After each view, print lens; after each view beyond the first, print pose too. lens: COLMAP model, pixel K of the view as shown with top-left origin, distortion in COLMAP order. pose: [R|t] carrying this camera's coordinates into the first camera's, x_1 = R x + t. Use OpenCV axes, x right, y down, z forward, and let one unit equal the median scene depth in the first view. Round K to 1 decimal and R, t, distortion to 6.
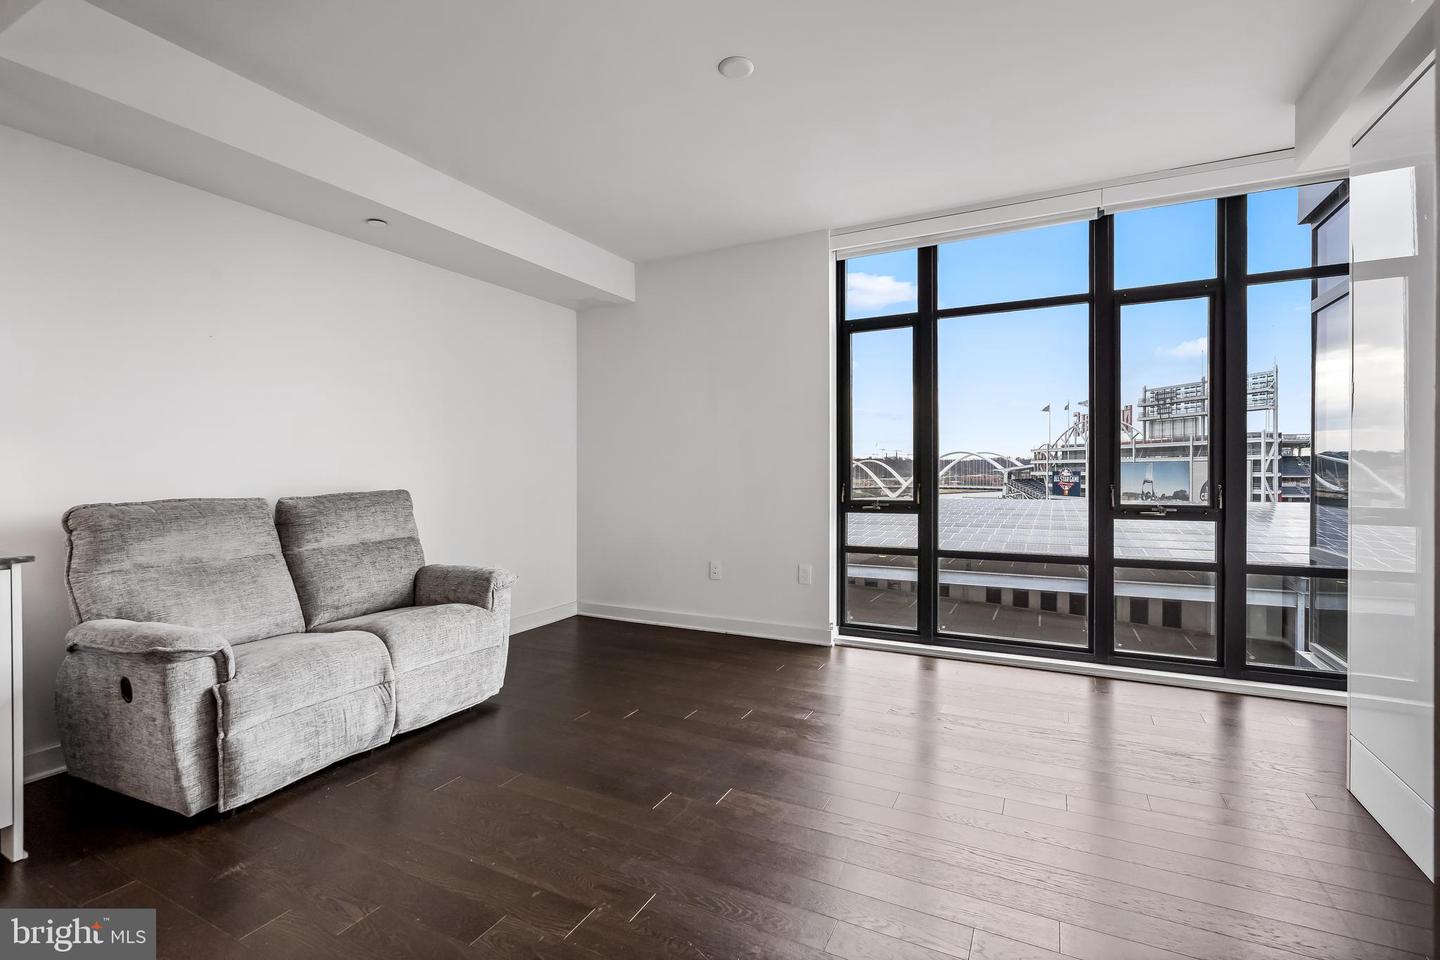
lens RADIAL K [[665.3, 0, 737.6], [0, 665.3, 477.9], [0, 0, 1]] dist [-0.002171, 0.001045]
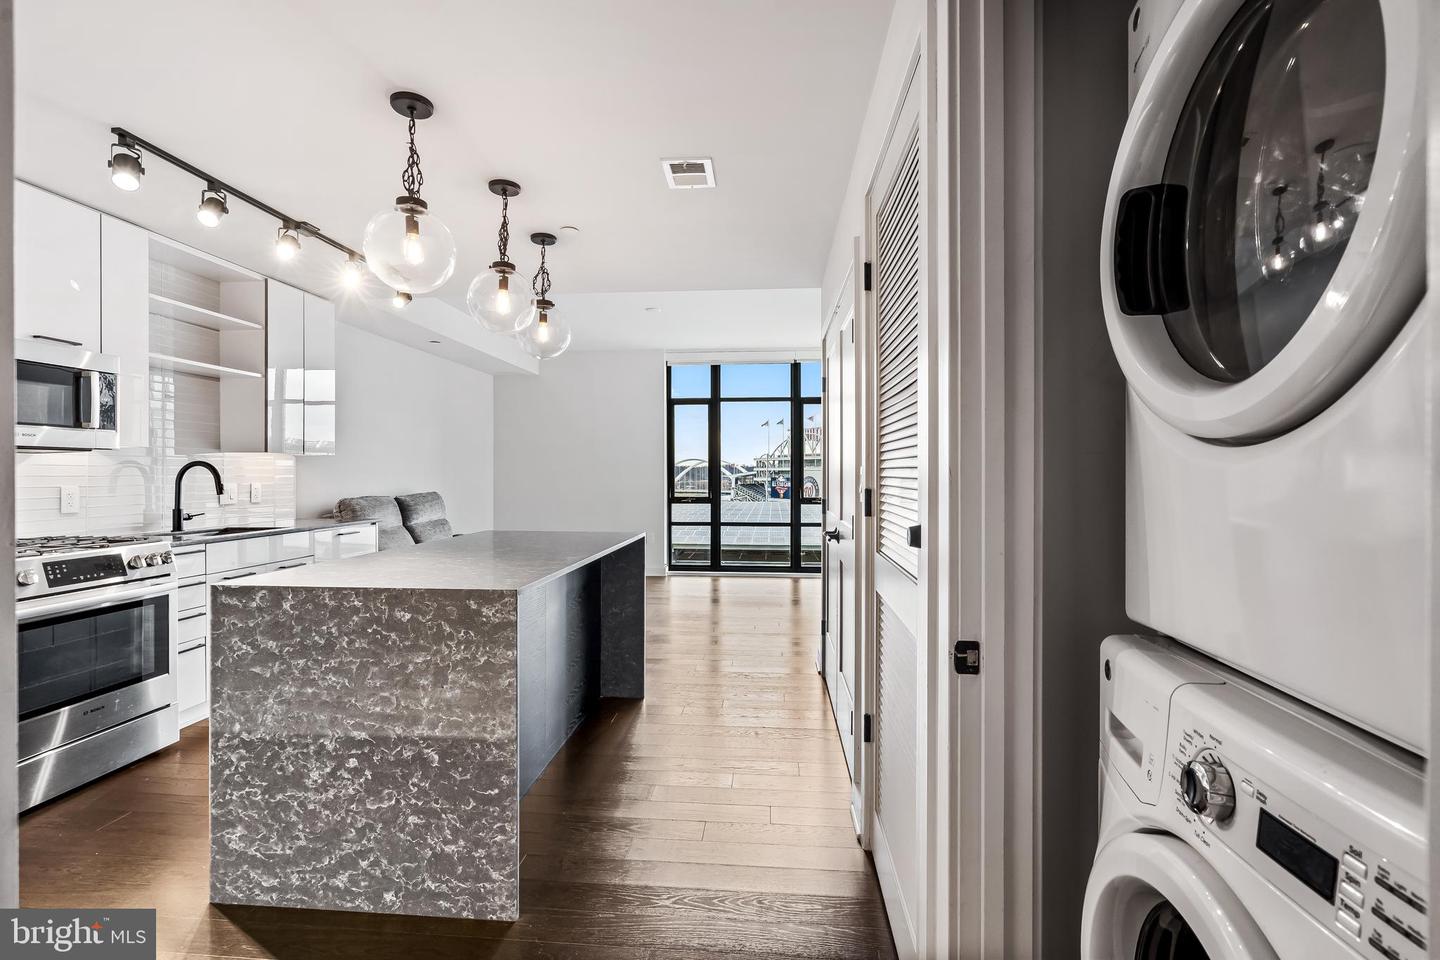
lens RADIAL K [[633.8, 0, 725.3], [0, 633.8, 474.6], [0, 0, 1]] dist [0.002255, 0.000213]
pose [[0.932146, 0.005310, 0.362044, -0.389593], [-0.000540, 0.999912, -0.013274, -0.005244], [-0.362083, 0.012177, 0.932066, -0.794174]]
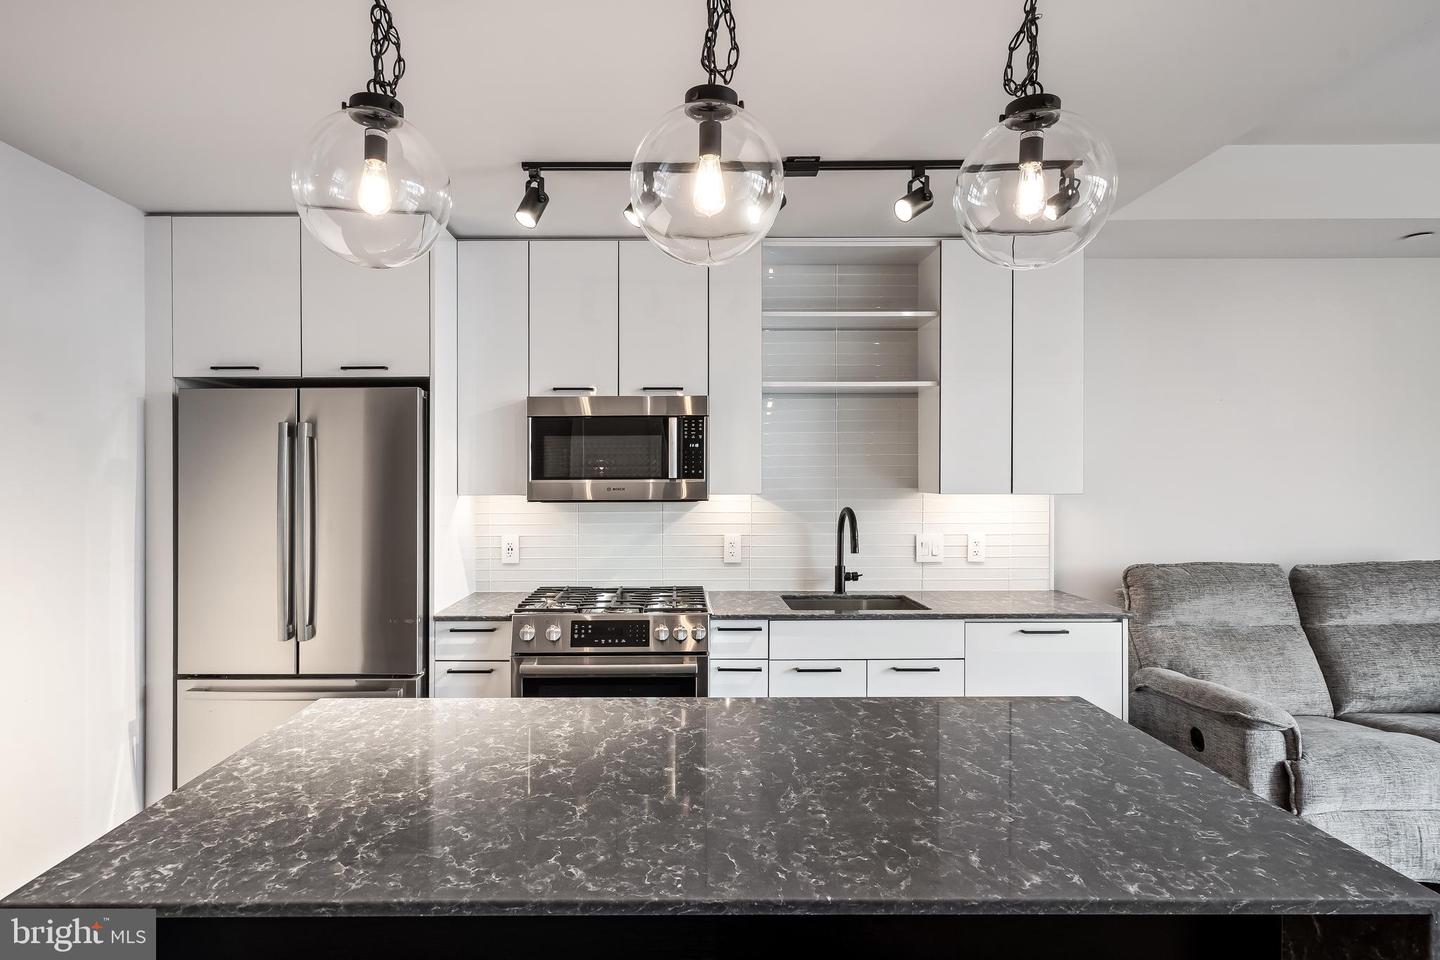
lens RADIAL K [[809.9, 0, 669.0], [0, 809.9, 478.9], [0, 0, 1]] dist [0.008770, 0.001480]
pose [[0.436262, 0.004207, -0.899810, -0.034467], [-0.011521, 0.999933, -0.000911, -0.065416], [0.899746, 0.010764, 0.436282, -0.242255]]
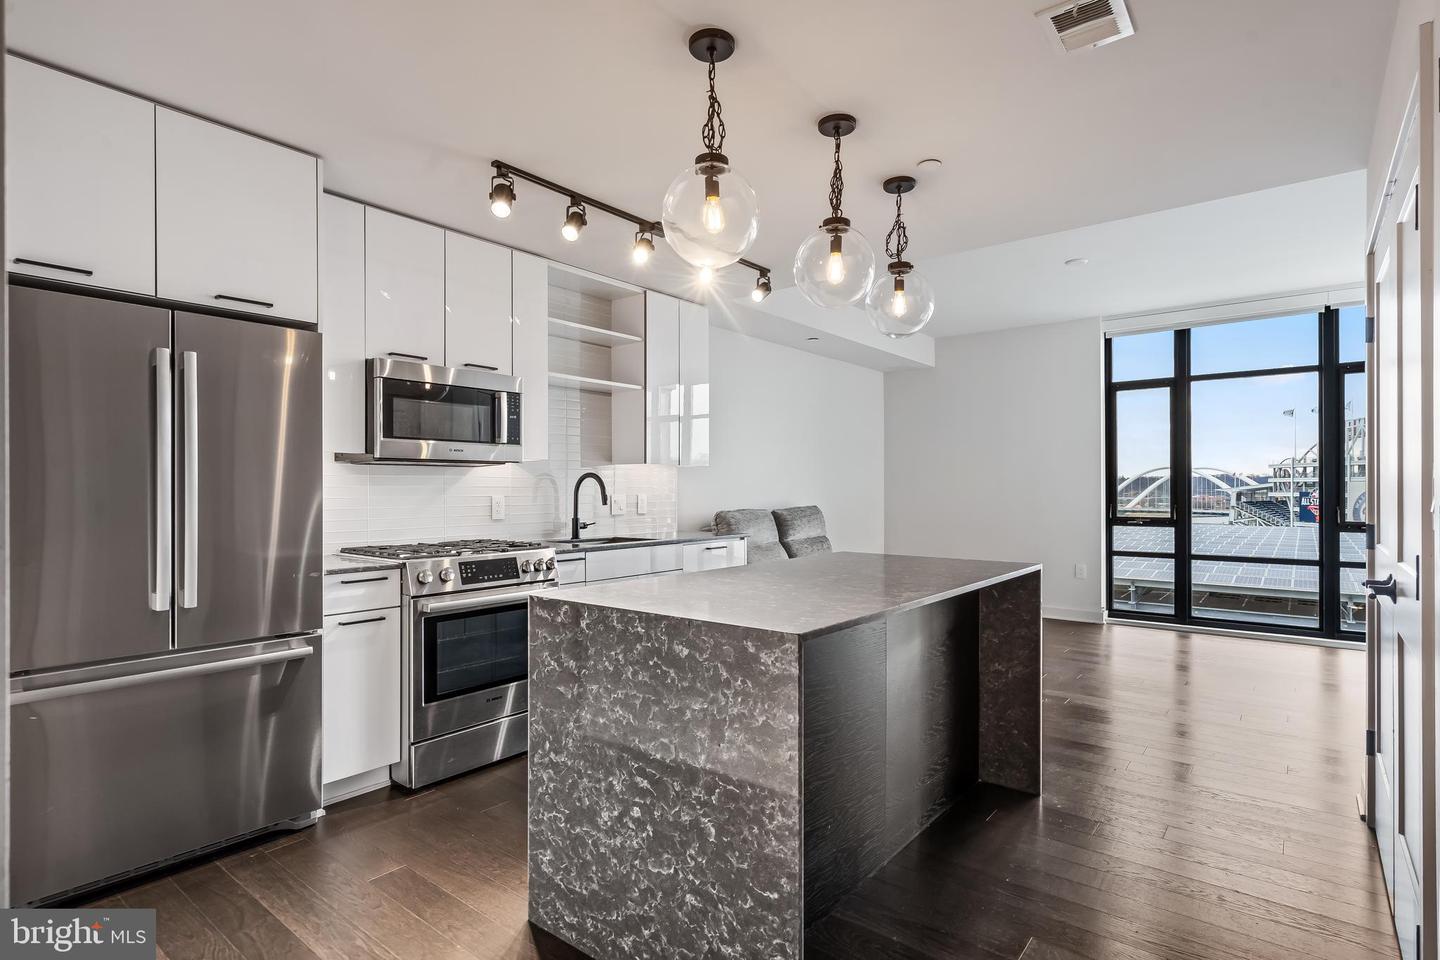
lens RADIAL K [[735.6, 0, 741.4], [0, 735.6, 487.6], [0, 0, 1]] dist [0.003570, 0.003122]
pose [[0.978958, 0.003869, -0.204026, -0.314521], [-0.006485, 0.999905, -0.012158, -0.002005], [0.203960, 0.013225, 0.978890, -0.709008]]
